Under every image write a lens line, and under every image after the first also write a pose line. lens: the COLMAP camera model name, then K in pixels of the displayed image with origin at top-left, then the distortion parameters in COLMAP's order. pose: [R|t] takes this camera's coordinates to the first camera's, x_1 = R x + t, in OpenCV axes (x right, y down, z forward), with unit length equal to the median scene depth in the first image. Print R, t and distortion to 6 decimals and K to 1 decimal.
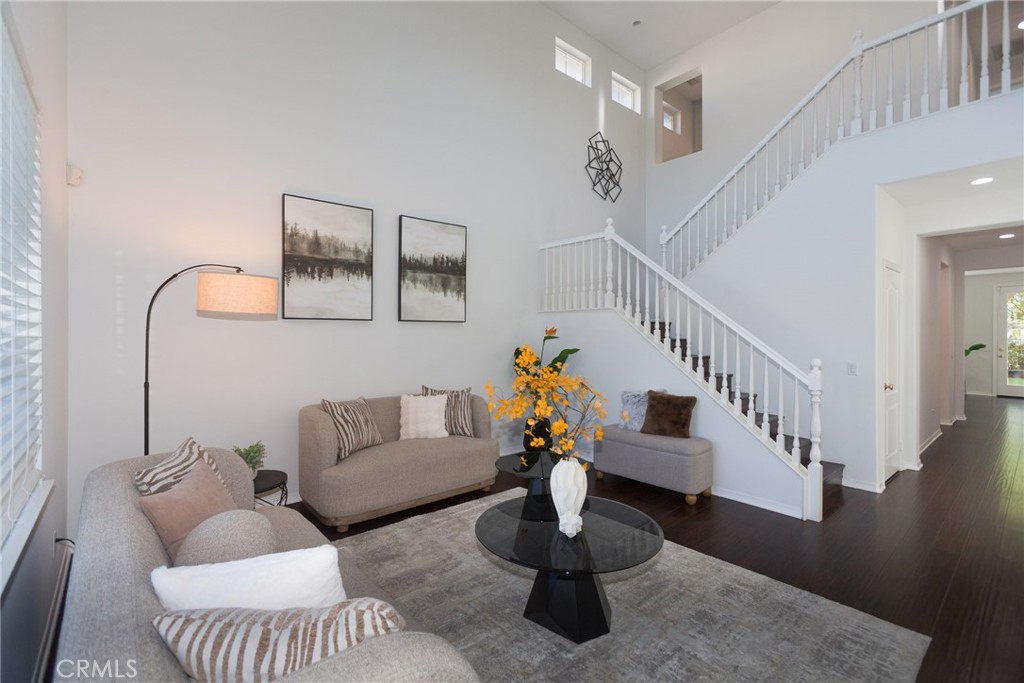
lens RADIAL K [[486.5, 0, 550.8], [0, 486.5, 334.0], [0, 0, 1]] dist [0.002720, 0.008350]
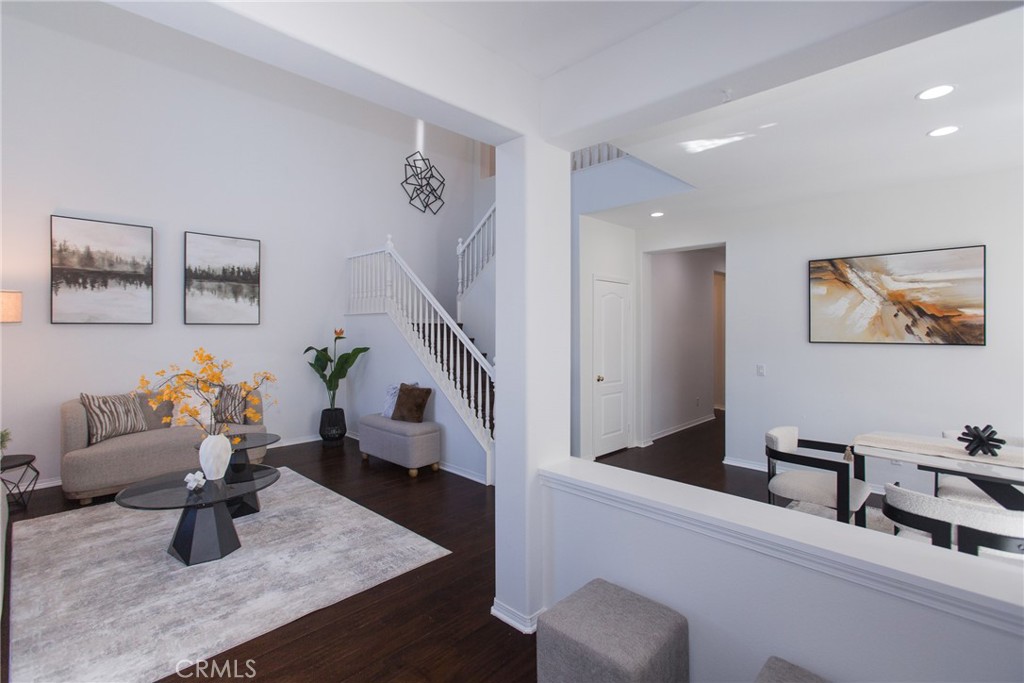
lens RADIAL K [[486.5, 0, 514.3], [0, 486.5, 330.4], [0, 0, 1]] dist [0.002720, 0.008350]
pose [[0.997664, -0.001914, 0.068288, 0.404442], [0.001921, 0.999998, -0.000039, -0.012134], [-0.068287, 0.000170, 0.997666, -0.200877]]
